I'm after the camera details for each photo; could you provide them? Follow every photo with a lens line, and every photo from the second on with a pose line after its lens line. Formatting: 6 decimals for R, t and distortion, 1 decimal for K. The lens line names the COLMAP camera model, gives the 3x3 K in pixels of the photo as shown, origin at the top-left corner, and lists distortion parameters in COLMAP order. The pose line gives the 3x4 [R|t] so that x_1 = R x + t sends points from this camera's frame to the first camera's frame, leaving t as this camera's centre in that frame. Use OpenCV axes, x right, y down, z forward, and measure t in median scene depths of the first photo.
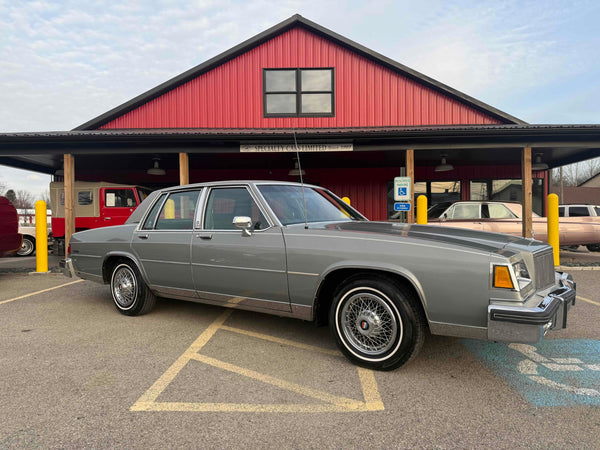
lens RADIAL K [[415.1, 0, 297.0], [0, 415.1, 227.9], [0, 0, 1]] dist [0.034415, -0.036408]
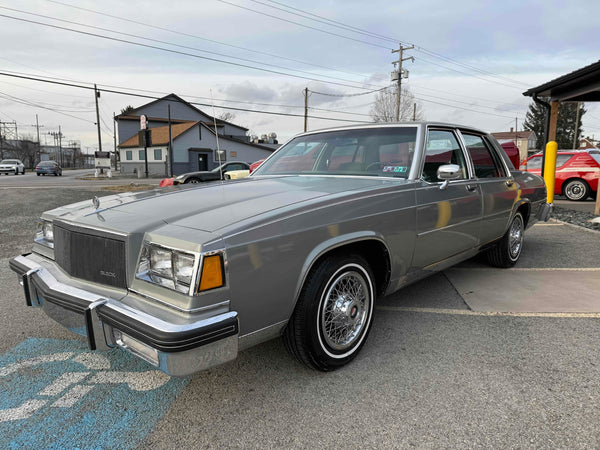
lens RADIAL K [[415.1, 0, 301.7], [0, 415.1, 229.1], [0, 0, 1]] dist [0.034415, -0.036408]
pose [[-0.096935, 0.159921, -0.982359, 0.811189], [-0.001516, 0.986982, 0.160823, -0.035359], [0.995290, 0.017079, -0.095430, 0.942016]]
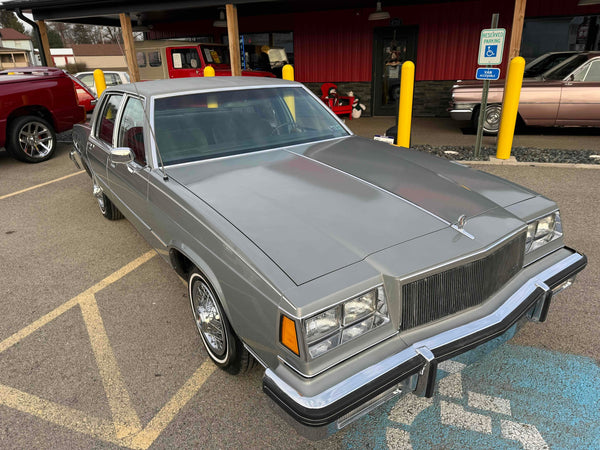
lens RADIAL K [[415.1, 0, 301.6], [0, 415.1, 229.6], [0, 0, 1]] dist [0.034415, -0.036408]
pose [[0.946141, 0.105873, -0.305954, 0.354793], [0.016518, 0.928002, 0.372209, -0.135514], [0.323333, -0.357216, 0.876272, 0.267697]]
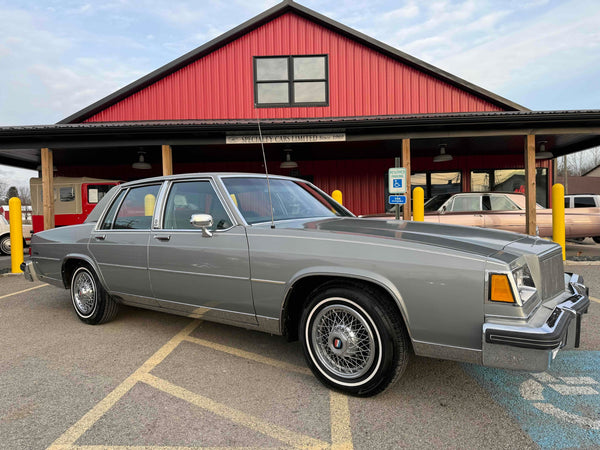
lens RADIAL K [[415.1, 0, 297.3], [0, 415.1, 229.7], [0, 0, 1]] dist [0.034415, -0.036408]
pose [[0.999916, -0.011824, -0.005370, 0.055748], [0.011929, 0.999732, 0.019835, -0.007673], [0.005134, -0.019897, 0.999789, 0.103174]]
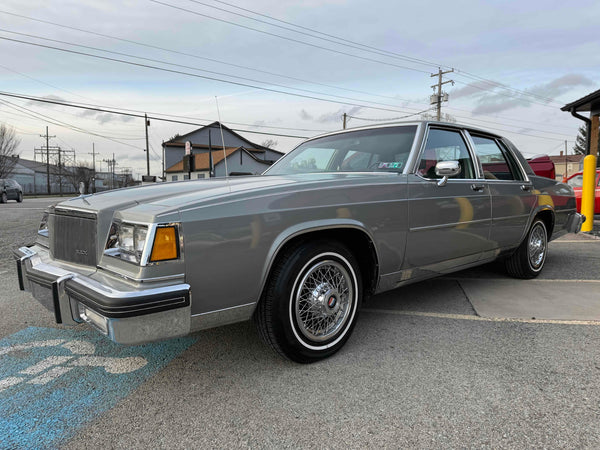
lens RADIAL K [[415.1, 0, 303.7], [0, 415.1, 229.3], [0, 0, 1]] dist [0.034415, -0.036408]
pose [[-0.187864, 0.100609, -0.977029, 0.801463], [0.000028, 0.994740, 0.102428, 0.007480], [0.982195, 0.019215, -0.186878, 1.011677]]
